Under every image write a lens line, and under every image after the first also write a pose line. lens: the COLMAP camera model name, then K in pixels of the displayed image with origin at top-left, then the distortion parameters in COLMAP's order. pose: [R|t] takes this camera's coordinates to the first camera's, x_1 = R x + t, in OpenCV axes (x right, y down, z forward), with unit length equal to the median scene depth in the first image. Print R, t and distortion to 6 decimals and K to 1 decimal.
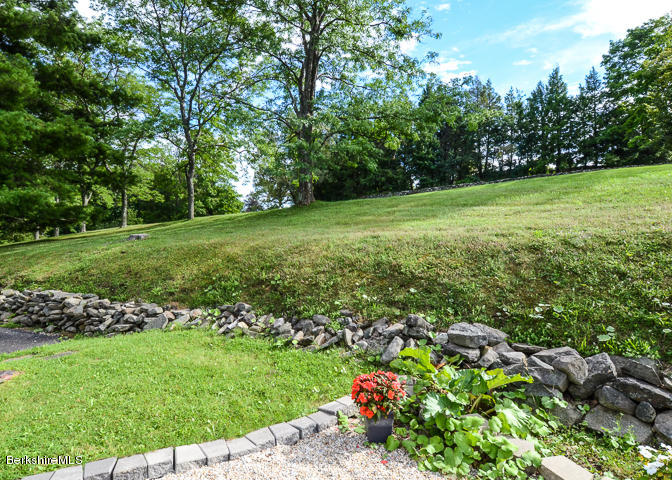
lens RADIAL K [[434.0, 0, 336.0], [0, 434.0, 244.3], [0, 0, 1]] dist [0.067581, -0.080094]
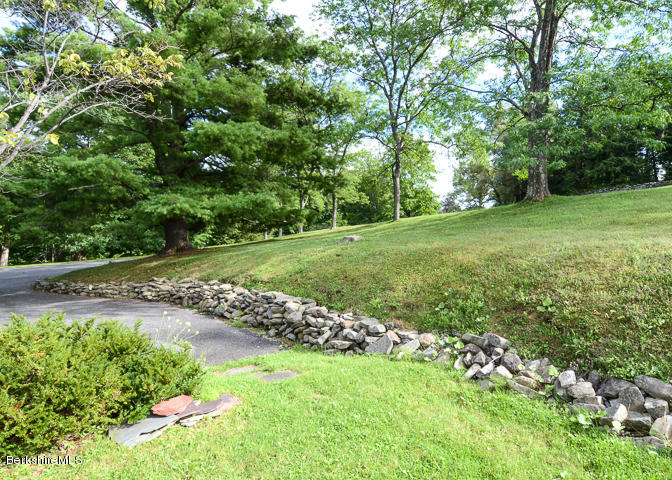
lens RADIAL K [[434.0, 0, 336.0], [0, 434.0, 244.3], [0, 0, 1]] dist [0.067581, -0.080094]
pose [[0.905752, 0.015790, -0.423513, -0.059152], [-0.016949, 0.999856, 0.001029, -0.004007], [0.423468, 0.006247, 0.905889, 0.094393]]
